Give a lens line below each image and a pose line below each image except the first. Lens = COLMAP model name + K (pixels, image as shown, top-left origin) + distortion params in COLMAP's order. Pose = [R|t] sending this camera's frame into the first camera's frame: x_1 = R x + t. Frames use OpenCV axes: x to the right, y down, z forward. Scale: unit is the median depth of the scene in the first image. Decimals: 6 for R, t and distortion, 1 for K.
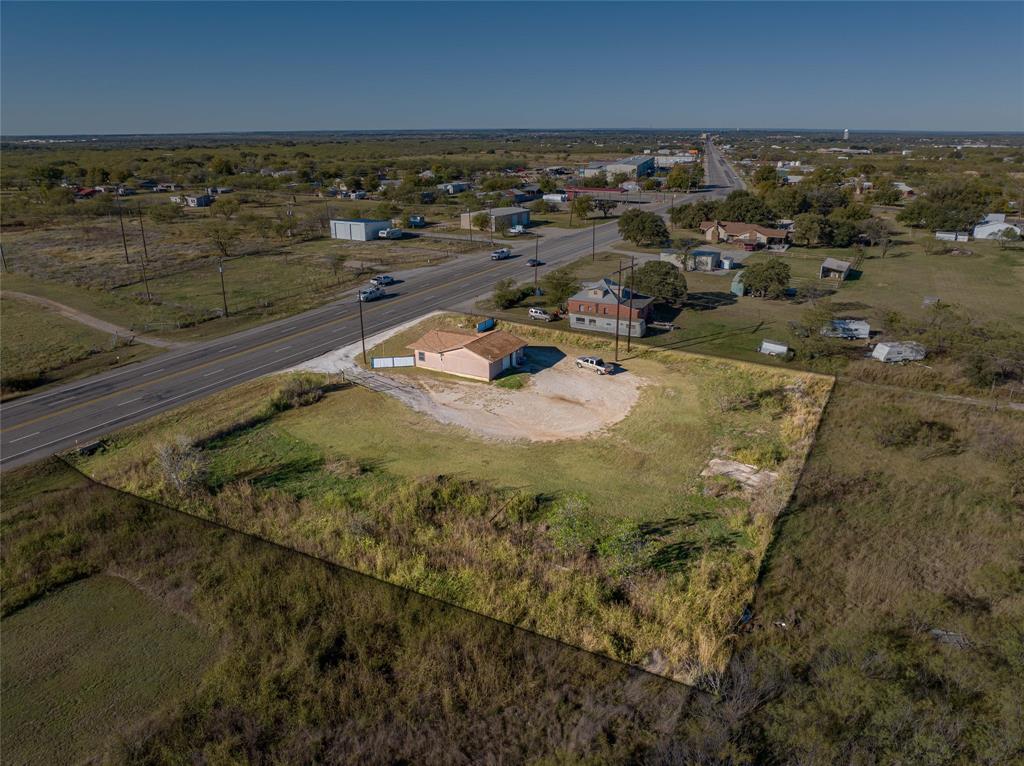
lens RADIAL K [[723.0, 0, 521.2], [0, 723.0, 384.6], [0, 0, 1]] dist [-0.030969, -0.000692]
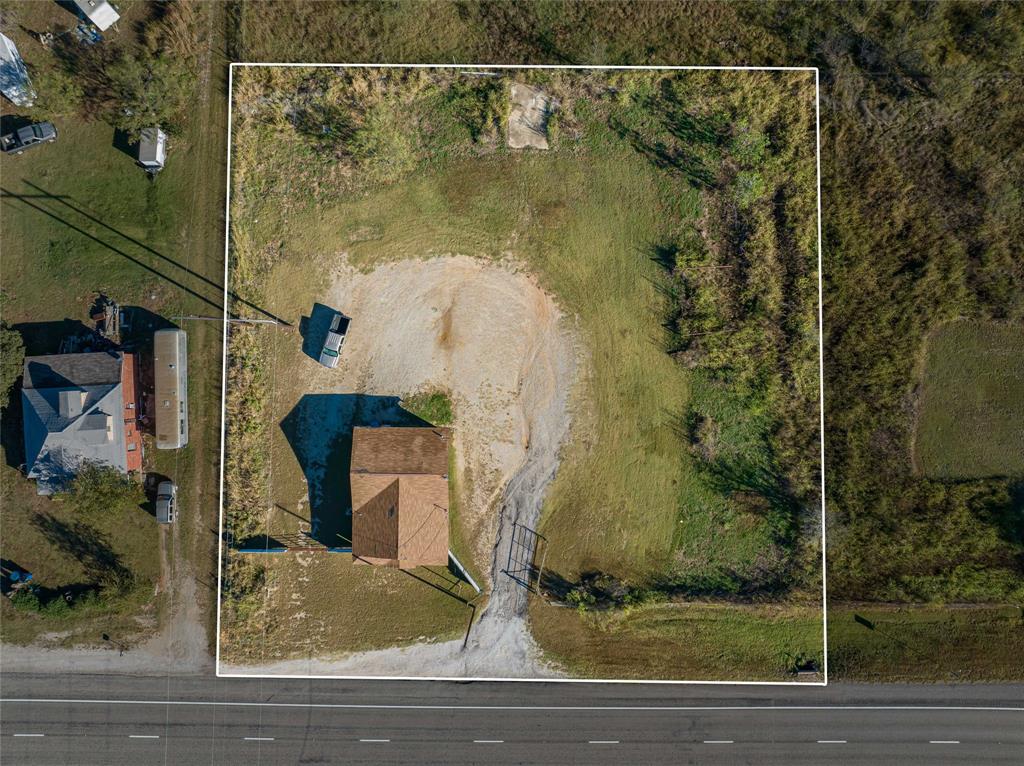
lens RADIAL K [[723.0, 0, 521.2], [0, 723.0, 384.6], [0, 0, 1]] dist [-0.030969, -0.000692]
pose [[-0.473614, -0.880731, 0.001487, -0.034041], [0.292028, -0.155445, 0.943693, -0.711716], [-0.830909, 0.447380, 0.330819, 0.615621]]
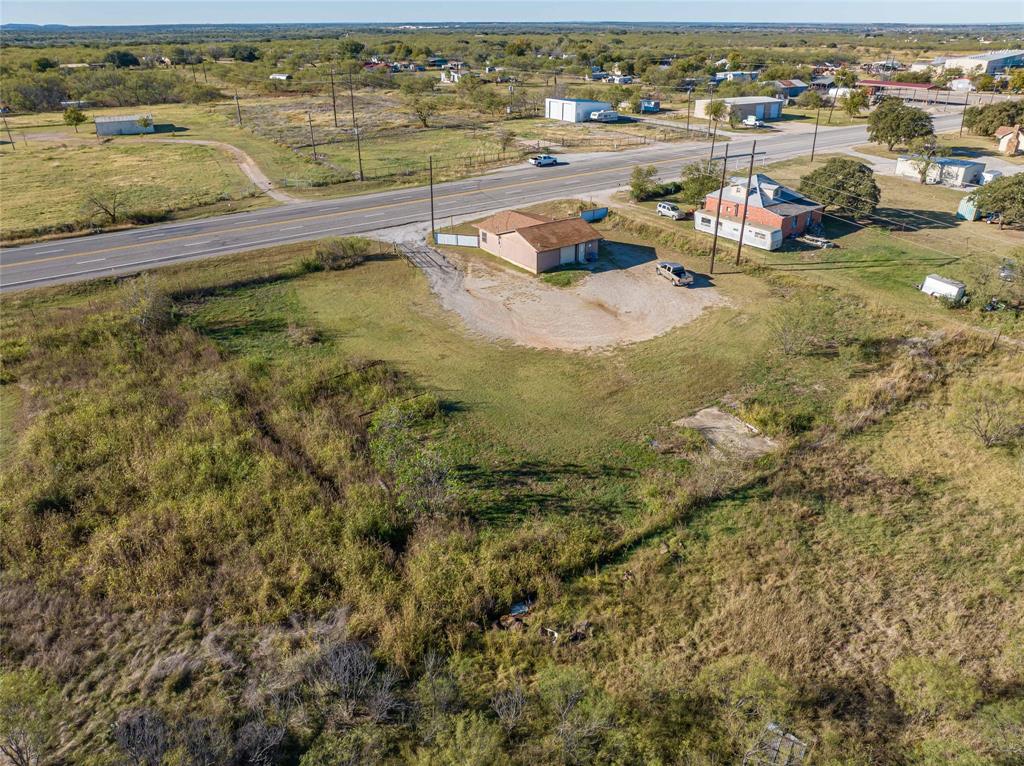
lens RADIAL K [[723.0, 0, 521.2], [0, 723.0, 384.6], [0, 0, 1]] dist [-0.030969, -0.000692]
pose [[0.903304, 0.195557, -0.381838, 0.286352], [-0.144838, 0.976818, 0.157637, -0.008126], [0.403813, -0.087090, 0.910687, 0.182547]]
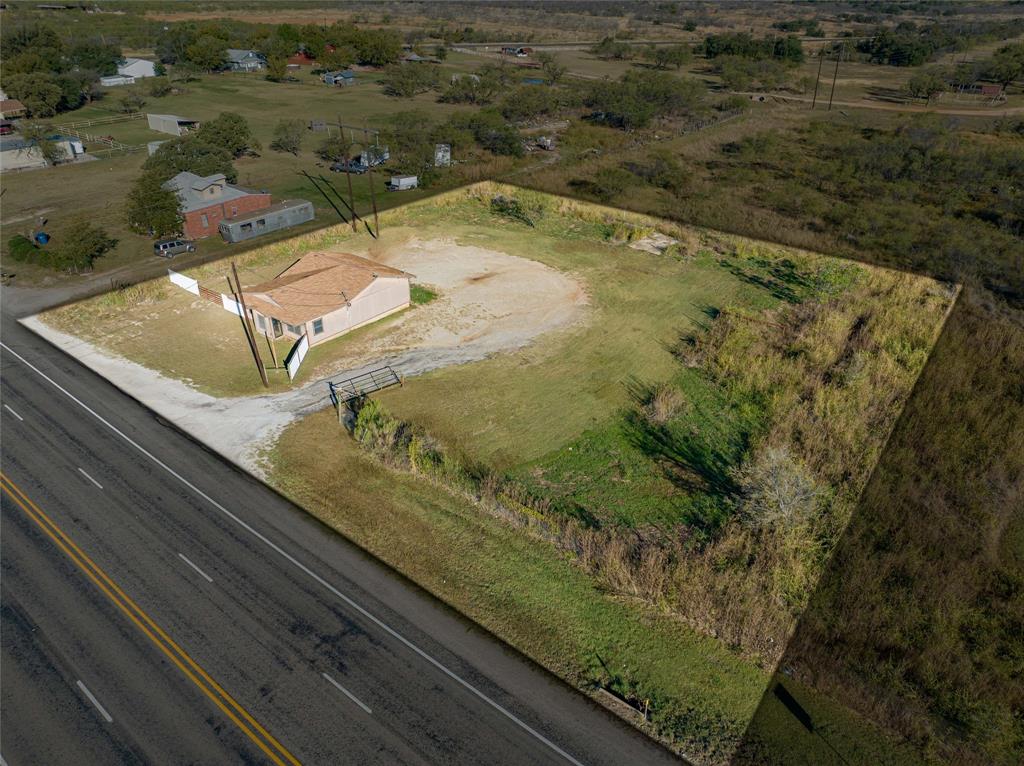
lens RADIAL K [[723.0, 0, 521.2], [0, 723.0, 384.6], [0, 0, 1]] dist [-0.030969, -0.000692]
pose [[0.157597, -0.499411, 0.851910, -0.671634], [0.328467, 0.840080, 0.431712, -0.210188], [-0.931275, 0.211788, 0.296434, 0.667440]]
